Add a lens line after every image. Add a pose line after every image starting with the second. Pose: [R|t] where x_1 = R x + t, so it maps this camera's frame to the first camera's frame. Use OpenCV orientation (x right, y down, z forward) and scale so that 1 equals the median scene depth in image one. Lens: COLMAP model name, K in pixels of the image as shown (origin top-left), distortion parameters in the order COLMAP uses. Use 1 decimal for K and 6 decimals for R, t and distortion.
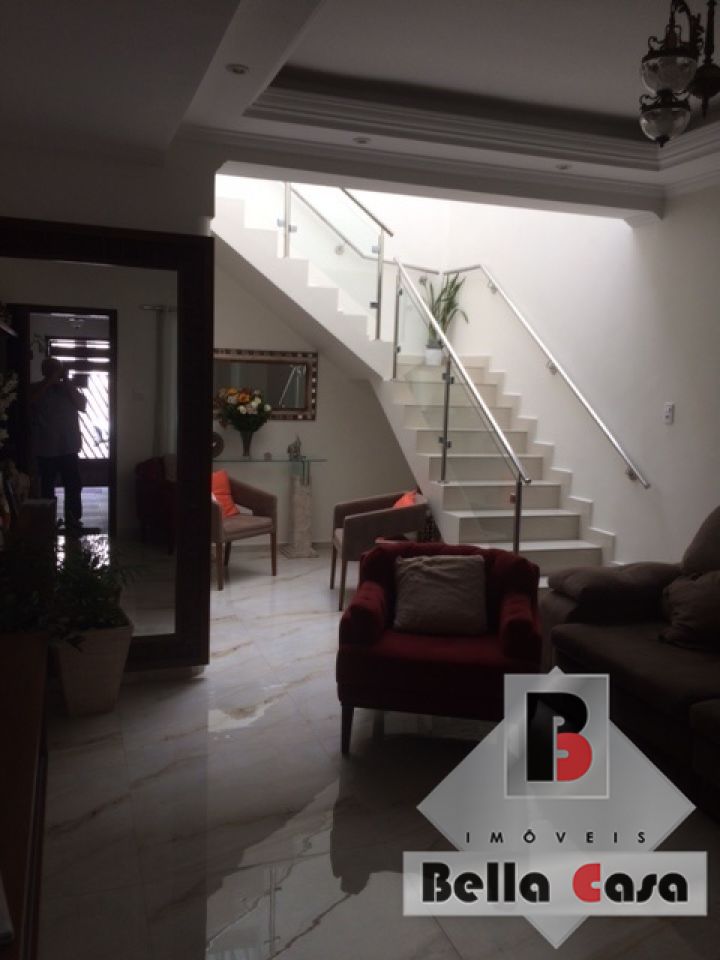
lens RADIAL K [[820.6, 0, 358.7], [0, 820.6, 476.7], [0, 0, 1]] dist [0.078171, -0.103887]
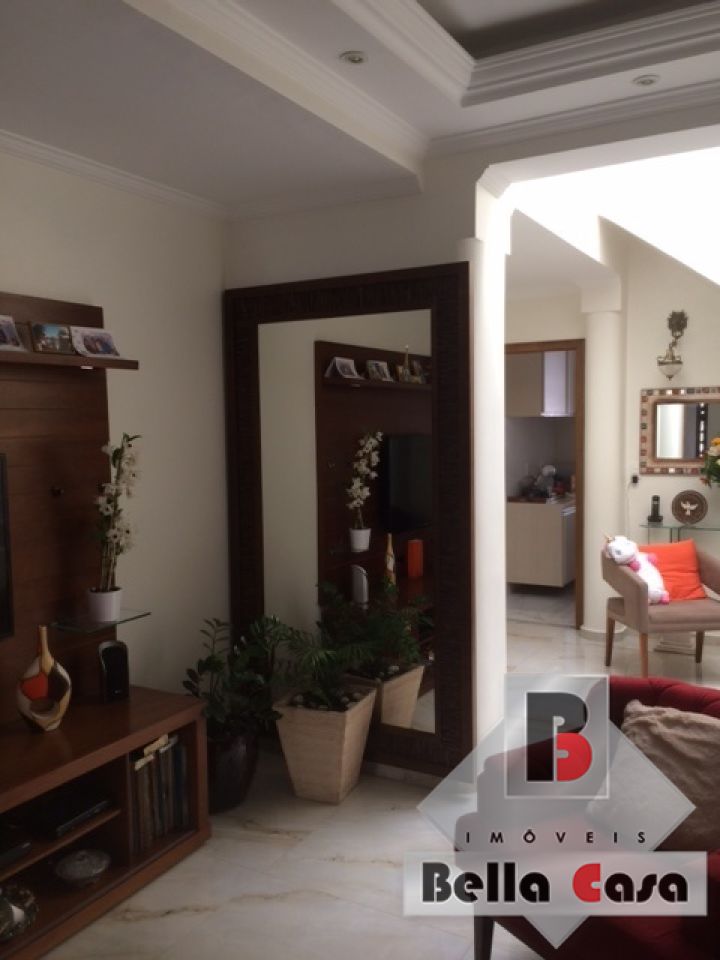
lens RADIAL K [[820.6, 0, 358.7], [0, 820.6, 476.7], [0, 0, 1]] dist [0.078171, -0.103887]
pose [[0.657192, 0.008442, -0.753676, 0.376745], [-0.052519, 0.998020, -0.034616, -0.040680], [0.751892, 0.062332, 0.656334, 0.388962]]
